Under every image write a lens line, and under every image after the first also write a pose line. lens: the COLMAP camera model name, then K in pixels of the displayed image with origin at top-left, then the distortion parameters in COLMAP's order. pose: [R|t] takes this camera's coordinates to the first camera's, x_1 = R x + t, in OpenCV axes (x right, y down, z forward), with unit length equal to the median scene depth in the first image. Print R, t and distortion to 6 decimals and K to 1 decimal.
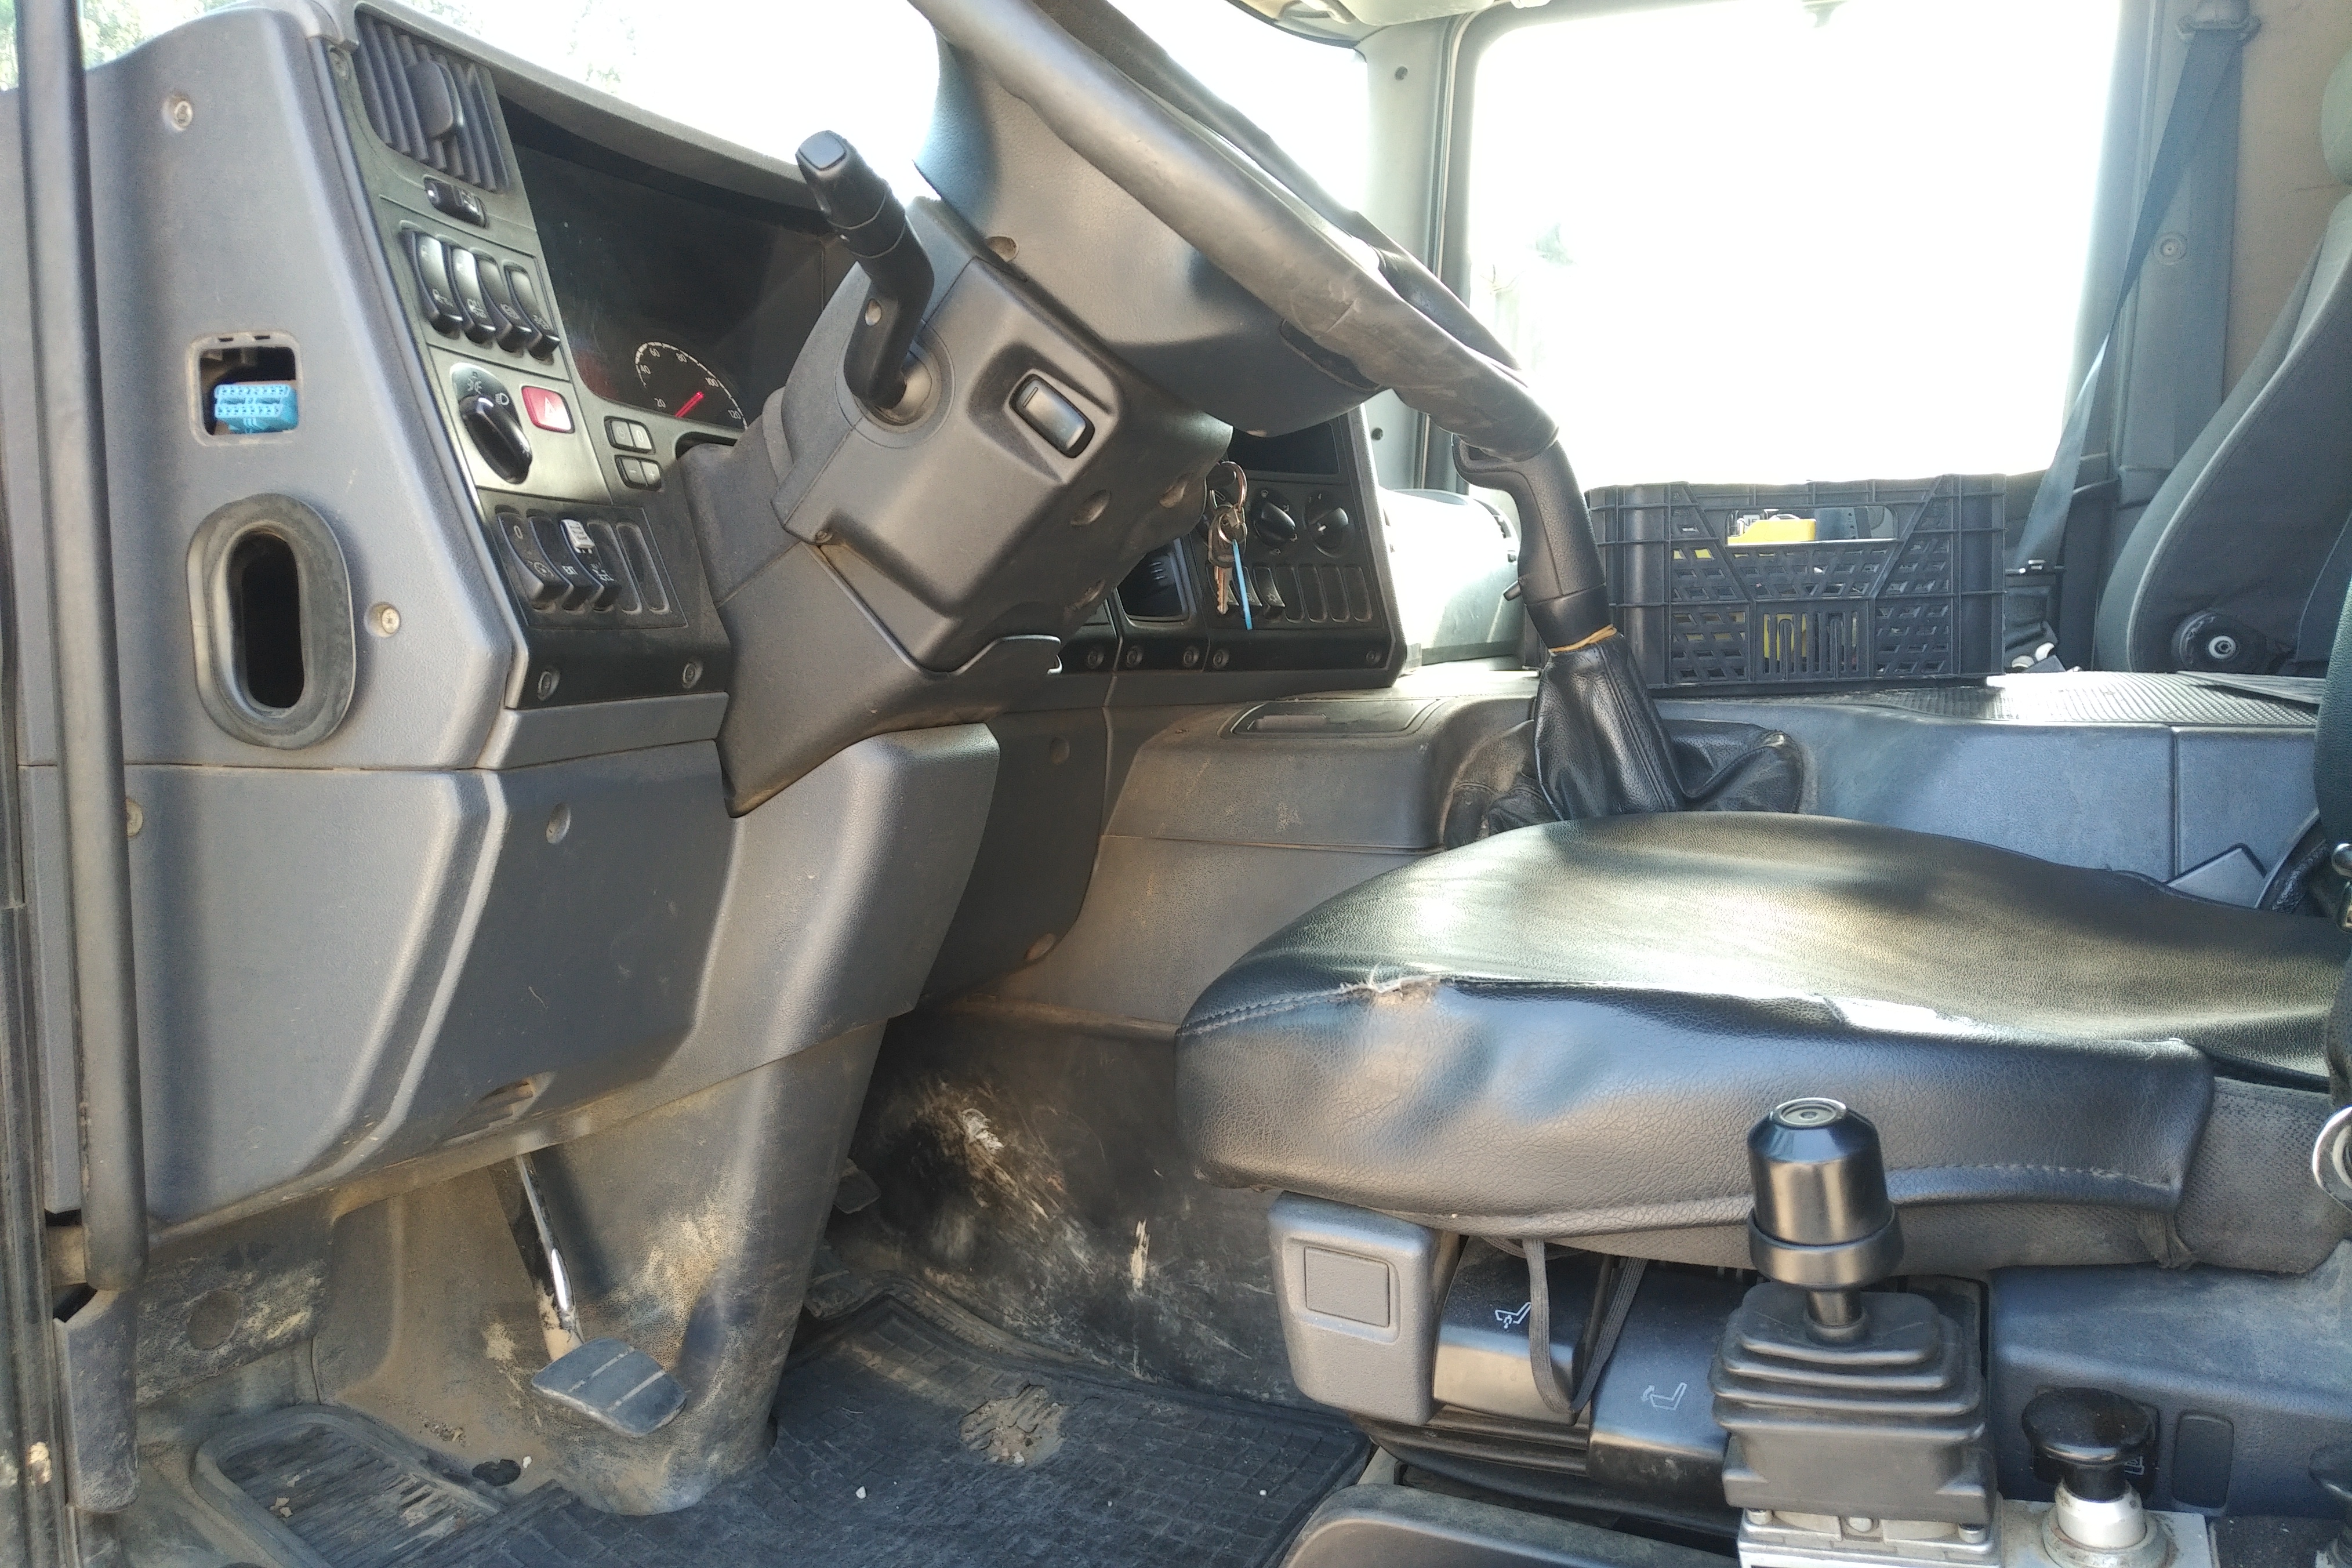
lens RADIAL K [[1728.6, 0, 1170.0], [0, 1728.6, 791.9], [0, 0, 1]] dist [0.019277, -0.011182]
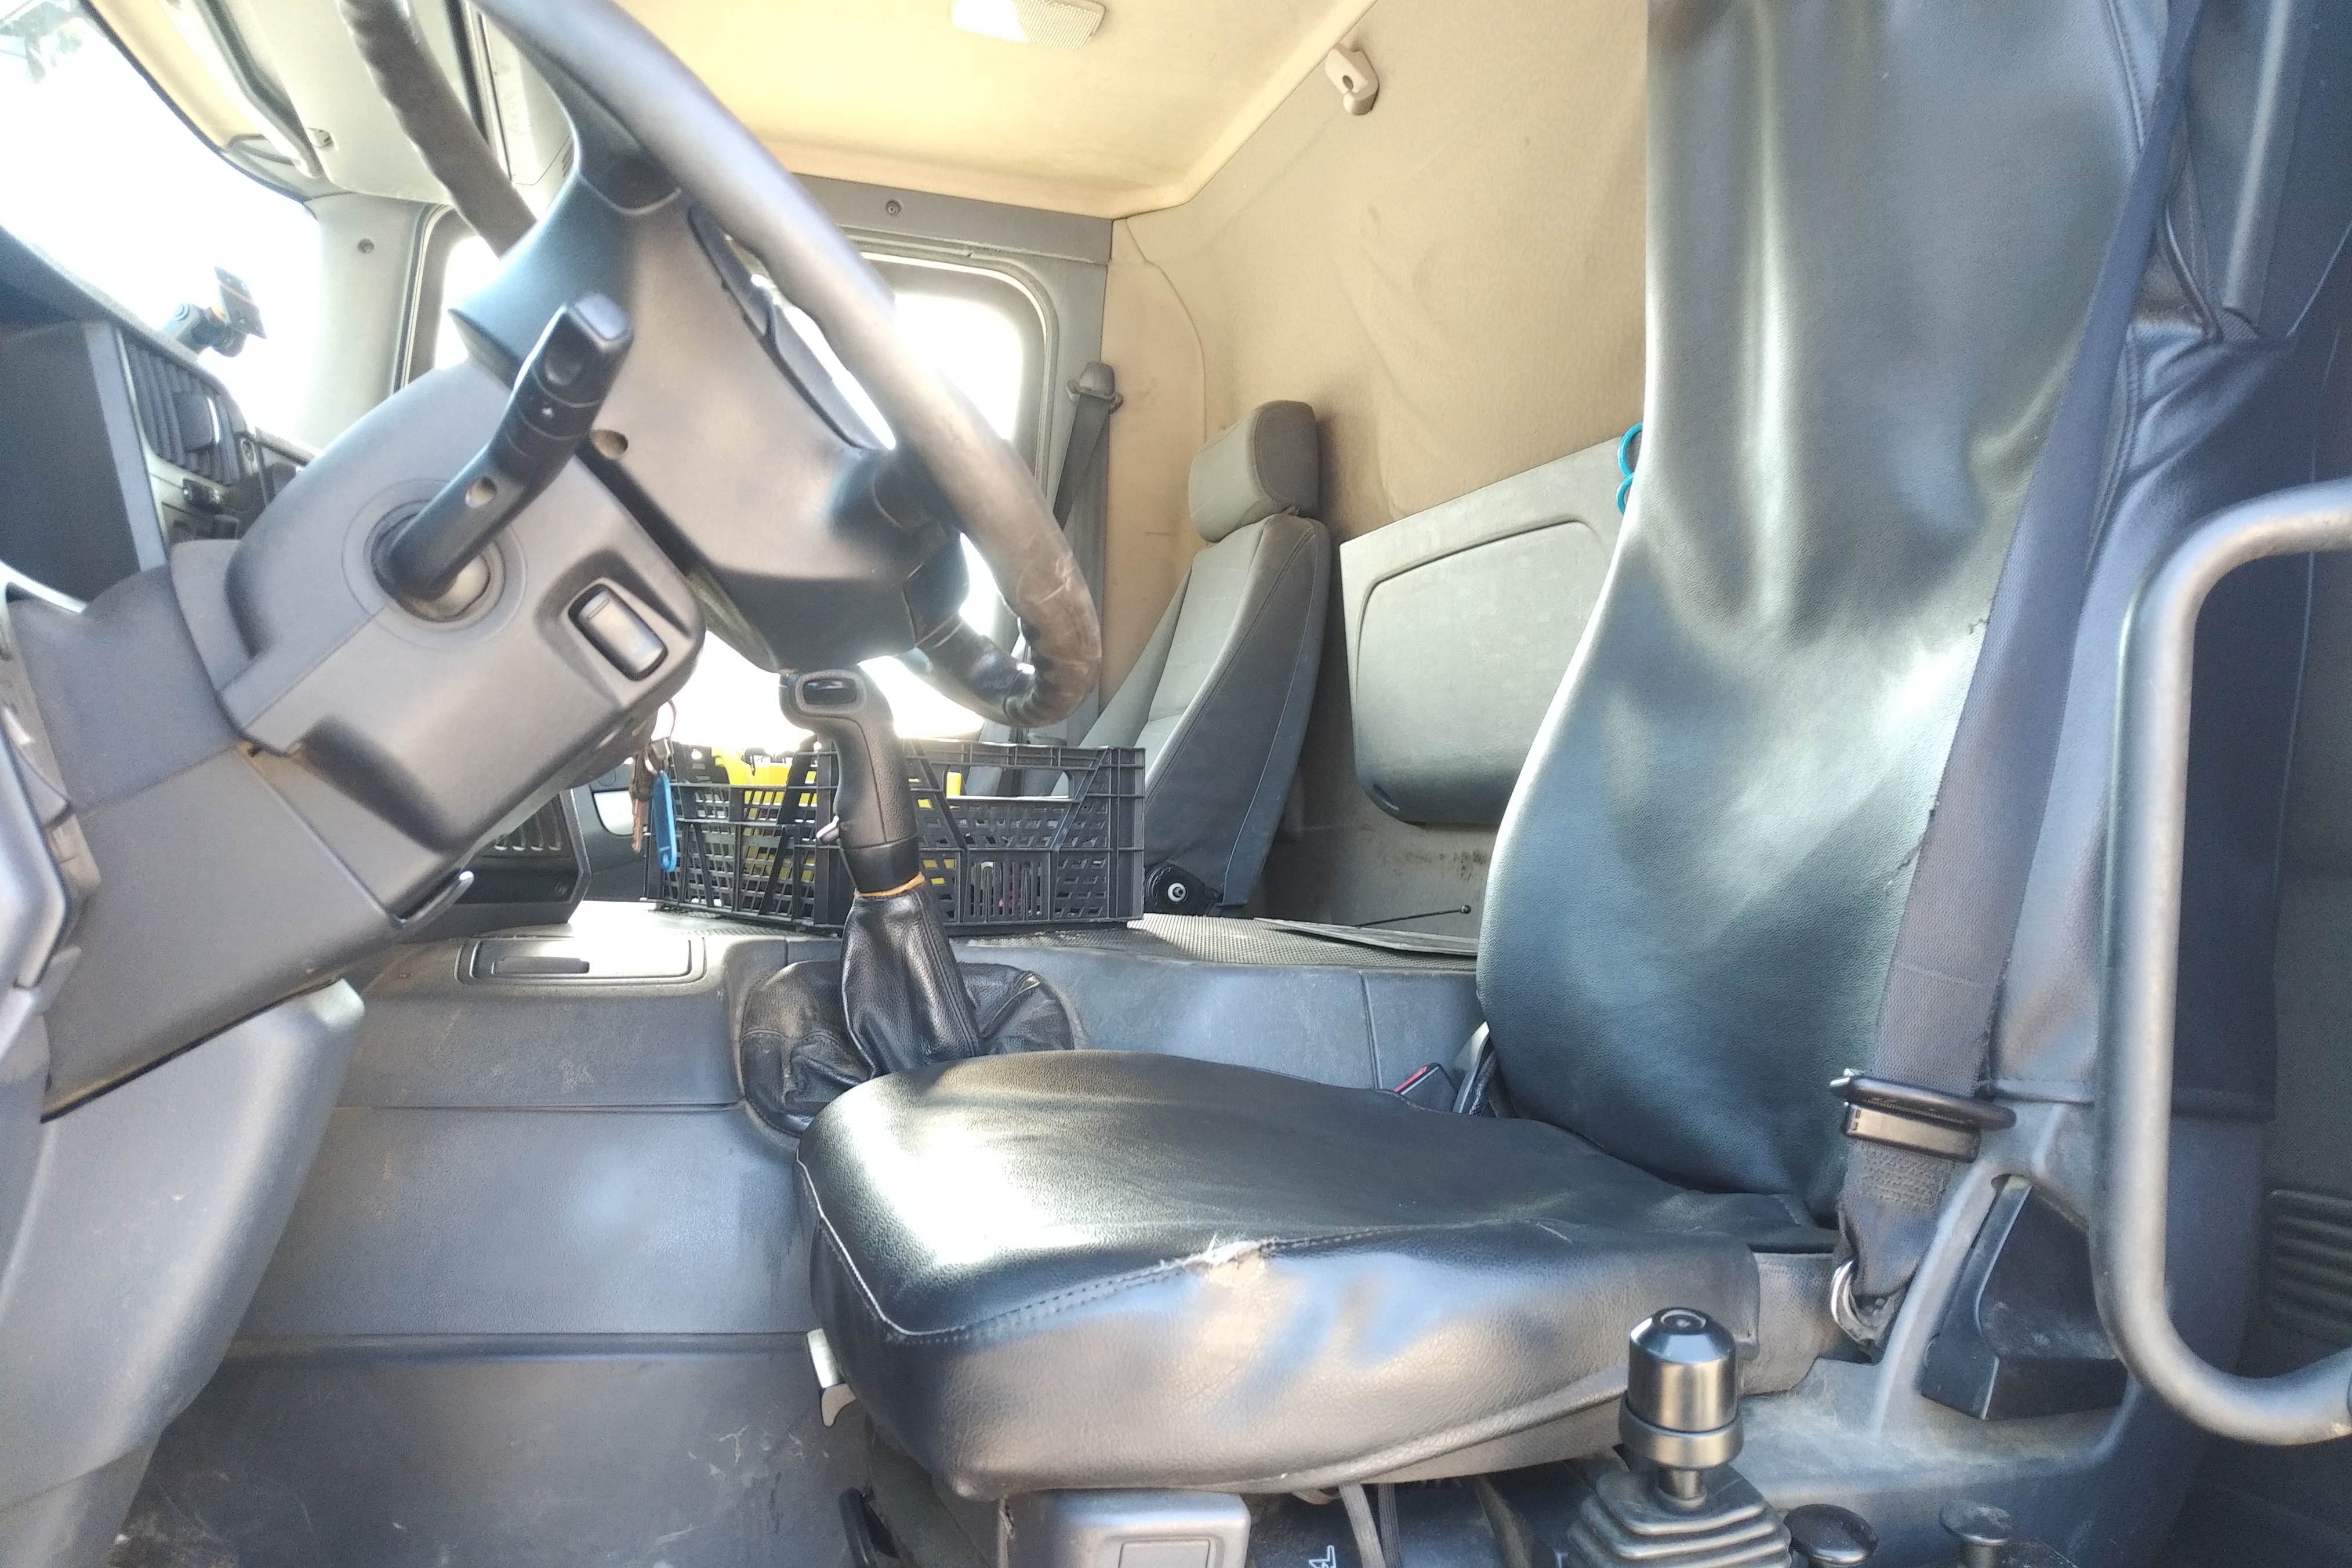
lens RADIAL K [[1728.6, 0, 1172.3], [0, 1728.6, 777.1], [0, 0, 1]] dist [0.019277, -0.011182]
pose [[0.746505, 0.064124, 0.662283, -0.323157], [0.021681, 0.992473, -0.120532, -0.024771], [-0.665027, 0.104336, 0.739495, 0.127550]]
